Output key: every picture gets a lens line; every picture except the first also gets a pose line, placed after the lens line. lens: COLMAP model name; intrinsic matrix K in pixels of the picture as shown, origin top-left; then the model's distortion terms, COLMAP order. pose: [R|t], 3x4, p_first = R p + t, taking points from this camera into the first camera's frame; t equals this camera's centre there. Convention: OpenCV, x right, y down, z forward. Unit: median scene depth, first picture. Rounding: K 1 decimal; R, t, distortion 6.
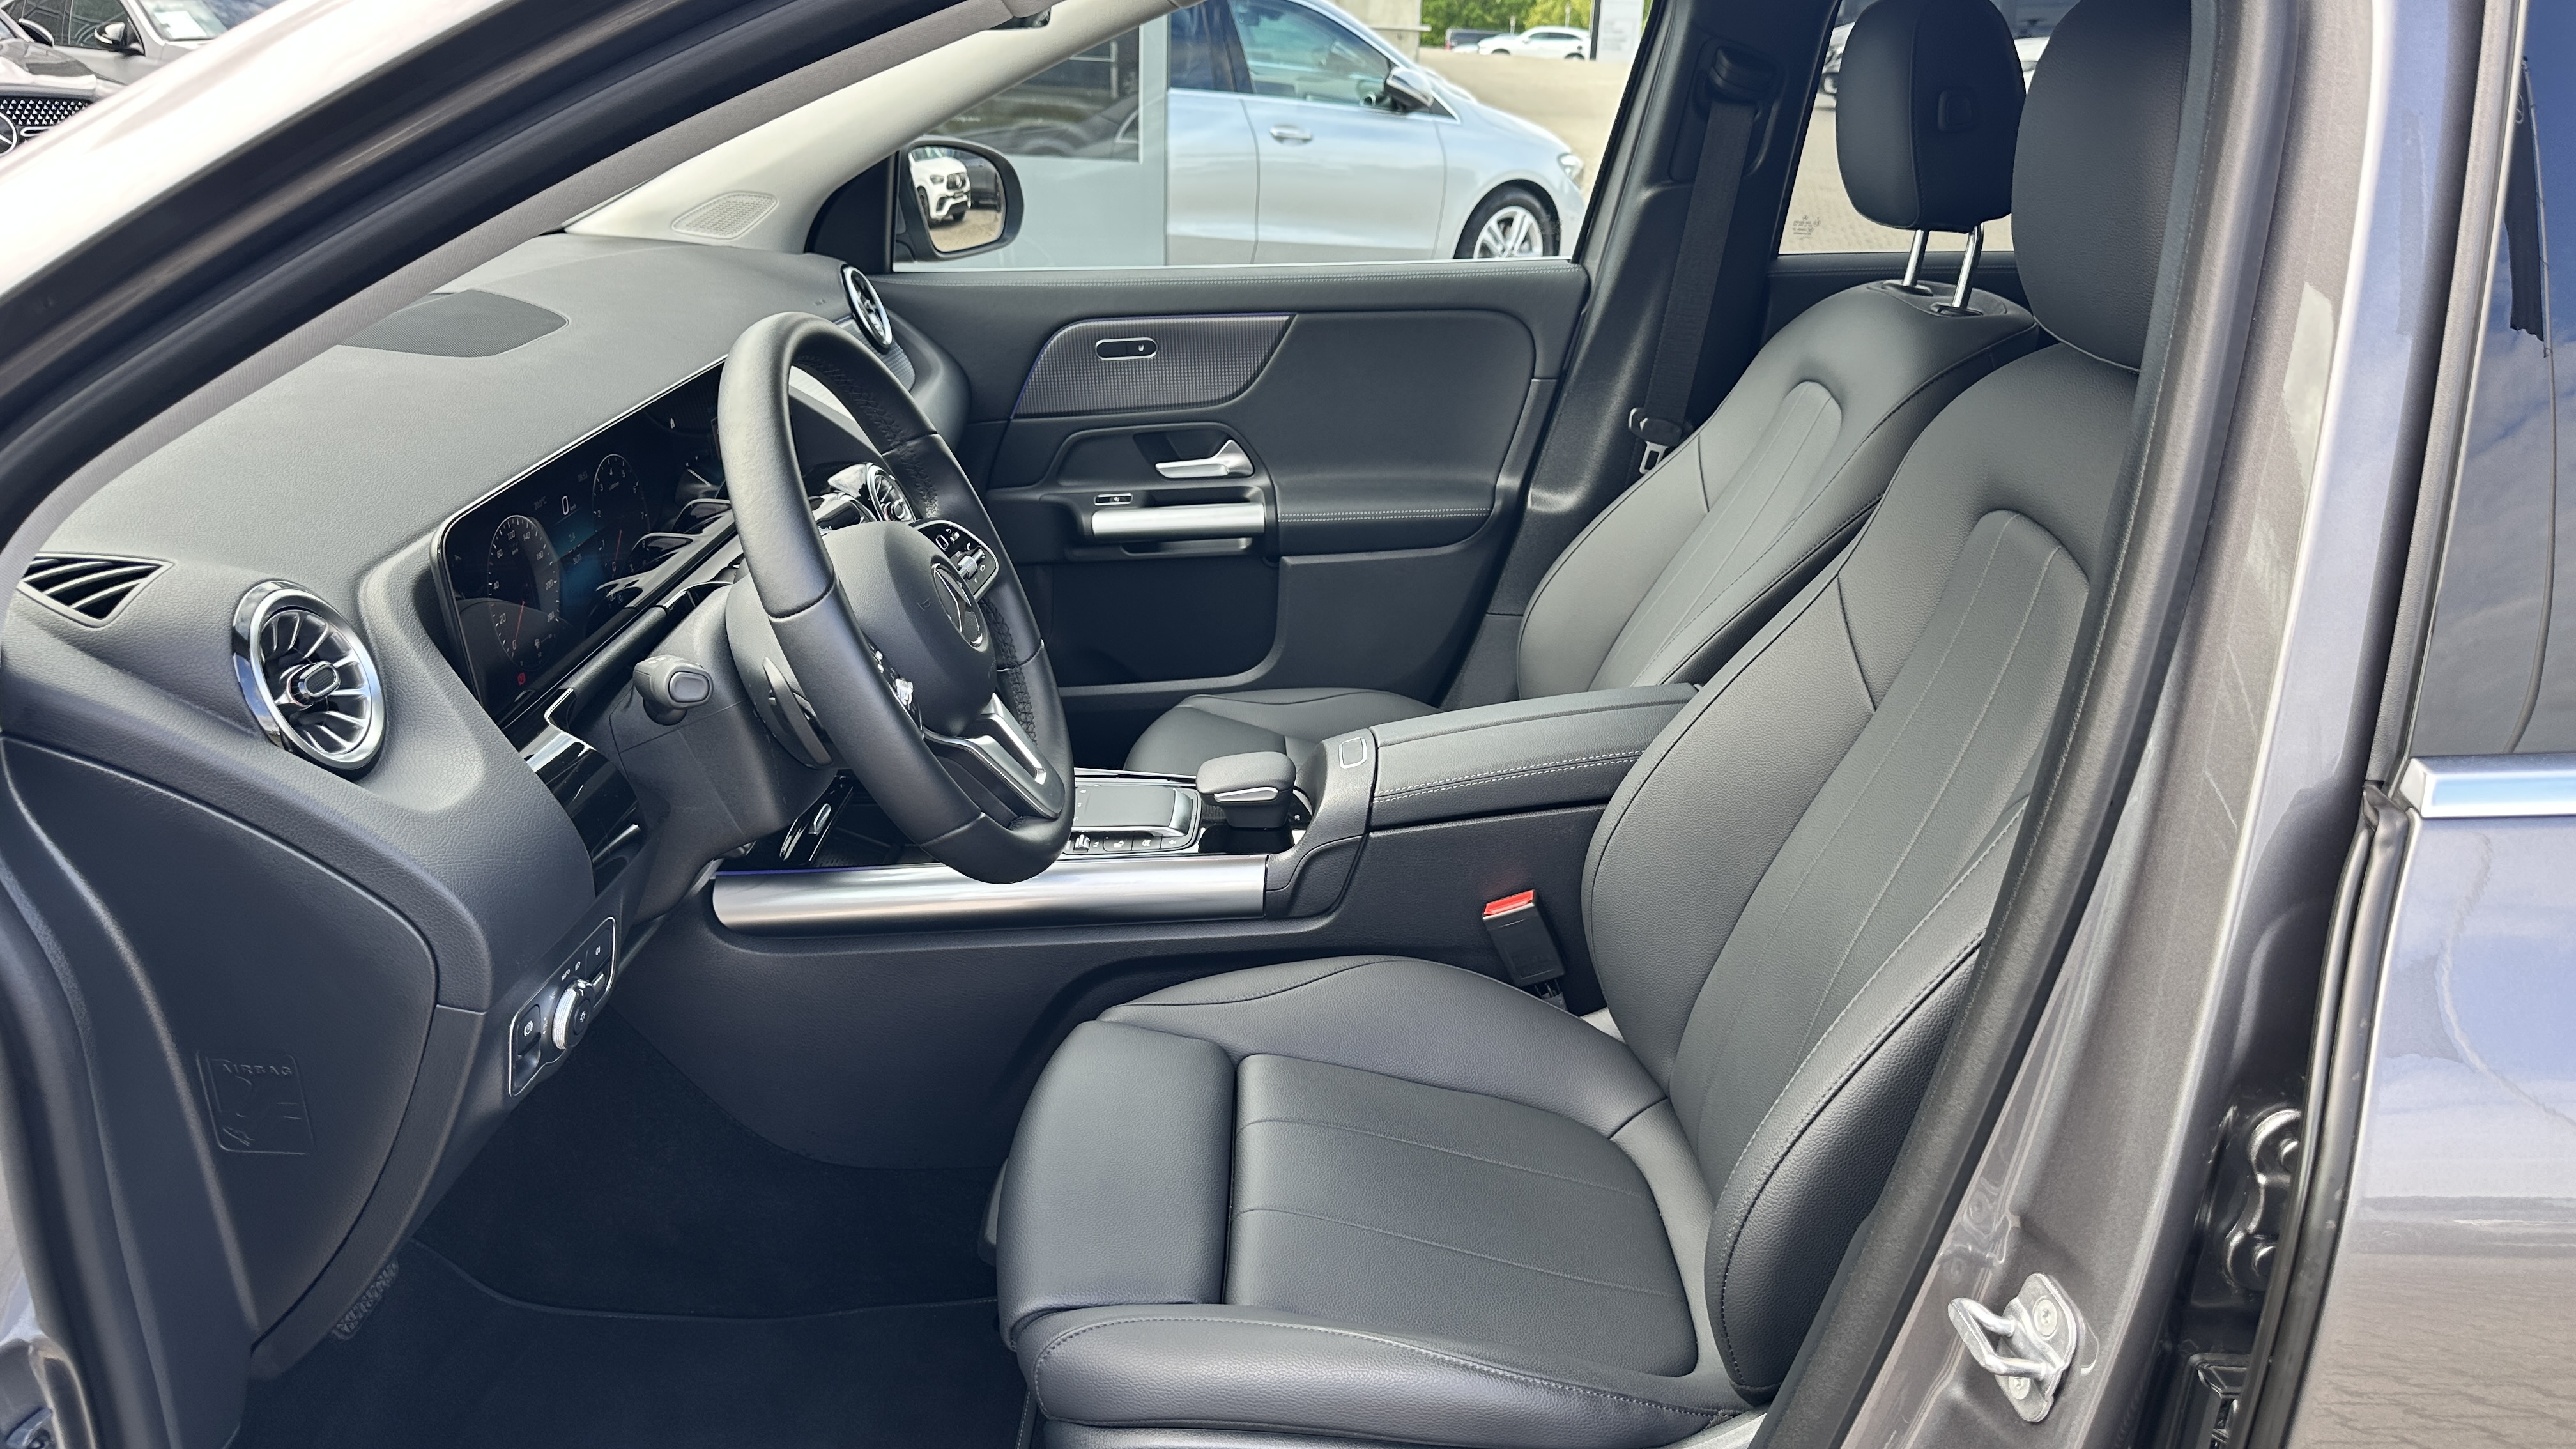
lens RADIAL K [[1891.2, 0, 1288.0], [0, 1891.2, 724.5], [0, 0, 1]] dist [0.092216, -0.179953]
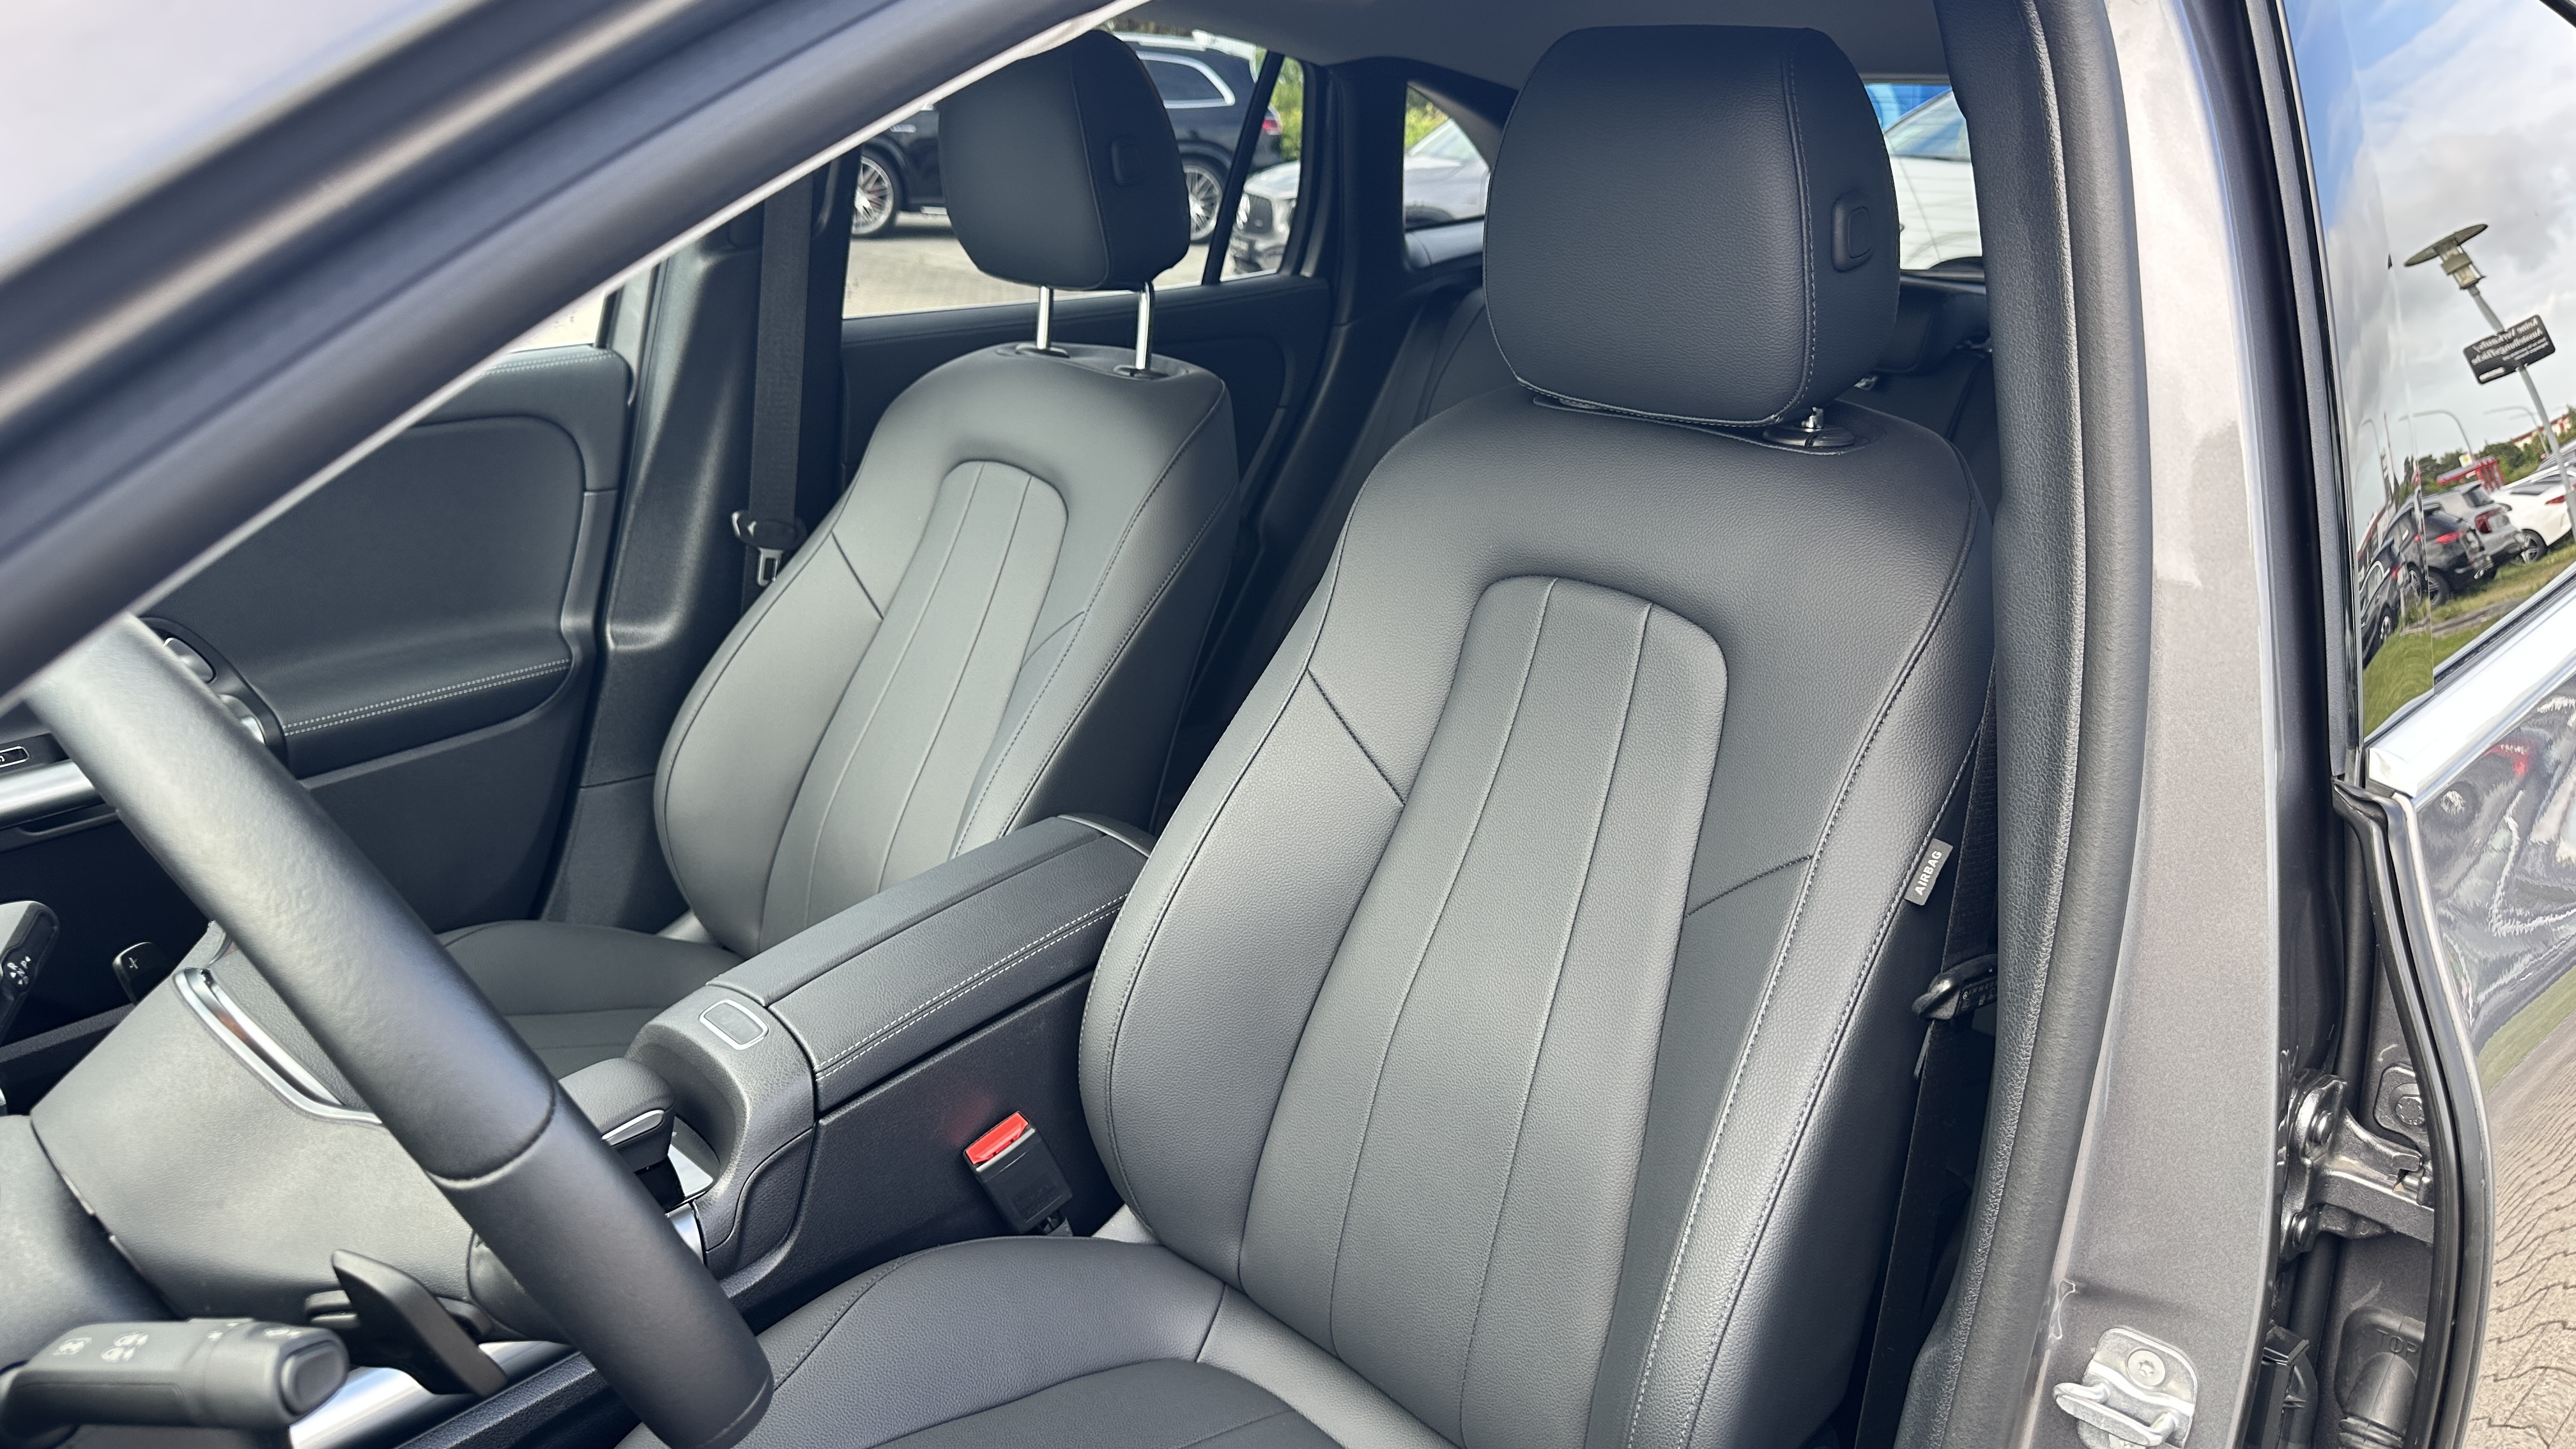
lens RADIAL K [[1828.1, 0, 1294.4], [0, 1828.1, 706.0], [0, 0, 1]] dist [0.075989, -0.104182]
pose [[0.703901, -0.212774, 0.677680, -0.212679], [0.225718, 0.971630, 0.070615, -0.082845], [-0.673479, 0.103259, 0.731959, 0.237969]]
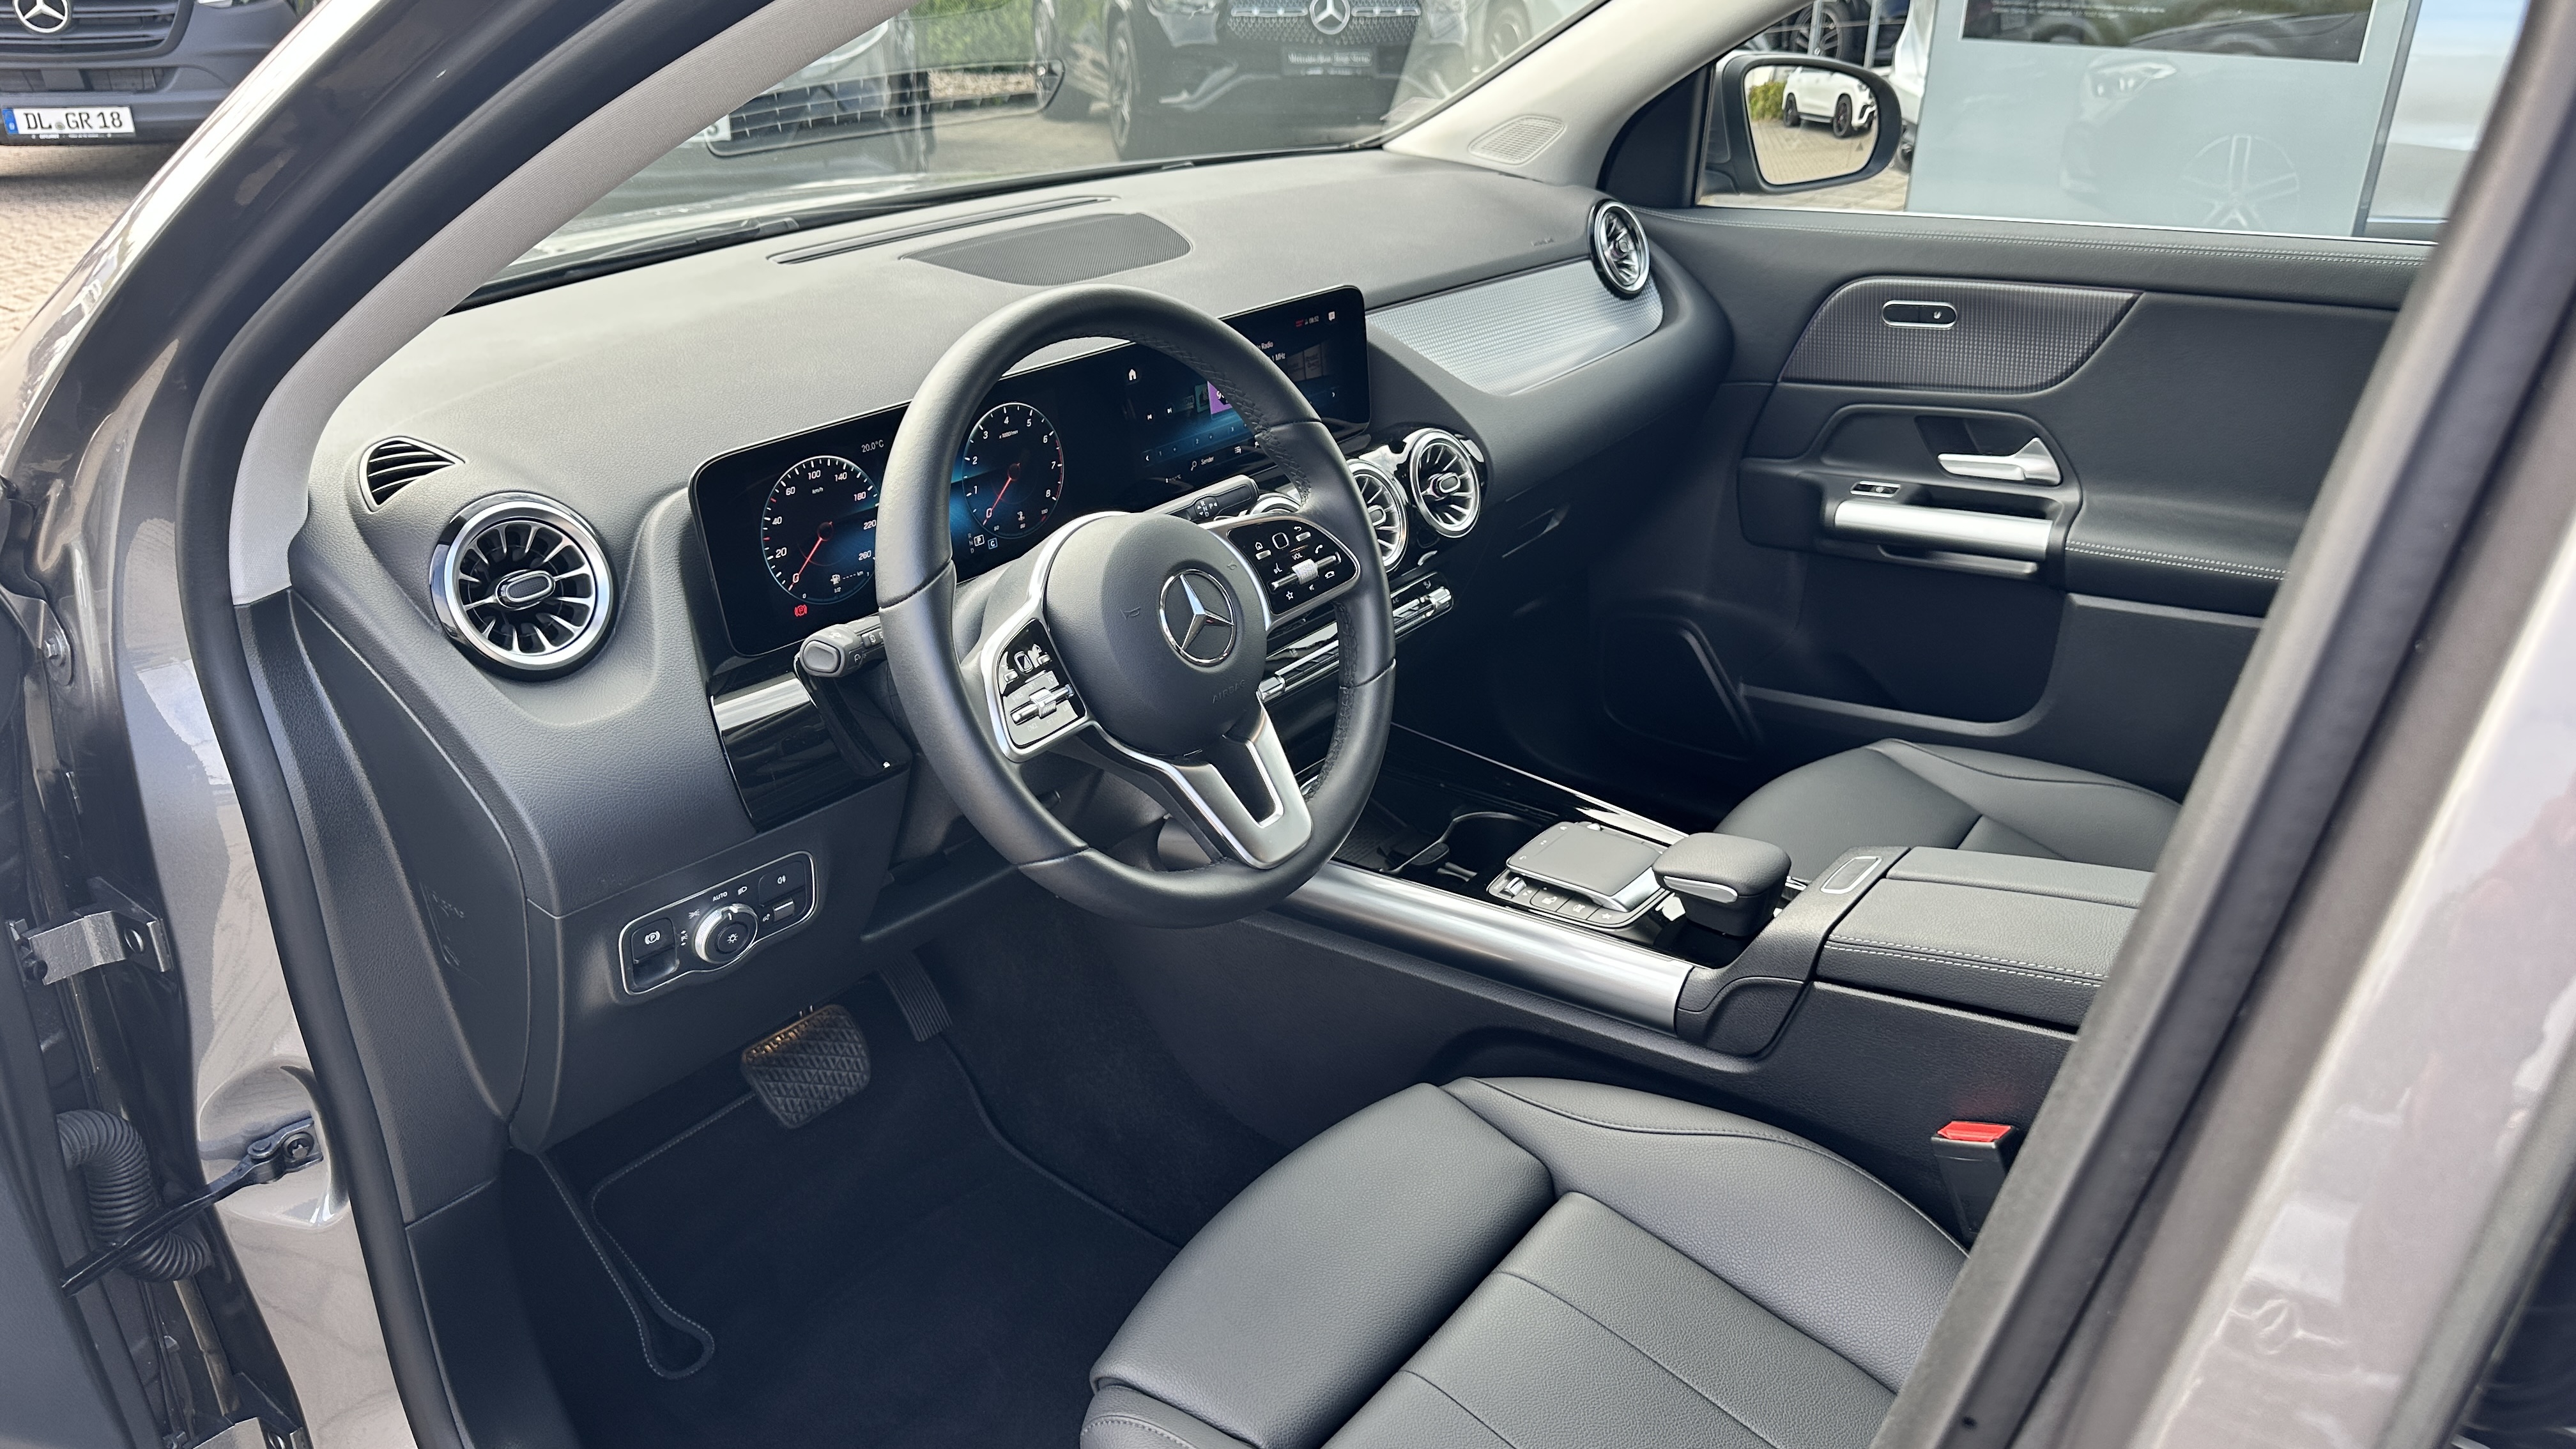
lens RADIAL K [[1828.1, 0, 1294.4], [0, 1828.1, 706.0], [0, 0, 1]] dist [0.075989, -0.104182]
pose [[0.768640, 0.231432, -0.596349, 0.228173], [-0.191732, 0.972749, 0.130380, -0.083666], [0.610272, 0.014124, 0.792066, 0.191341]]
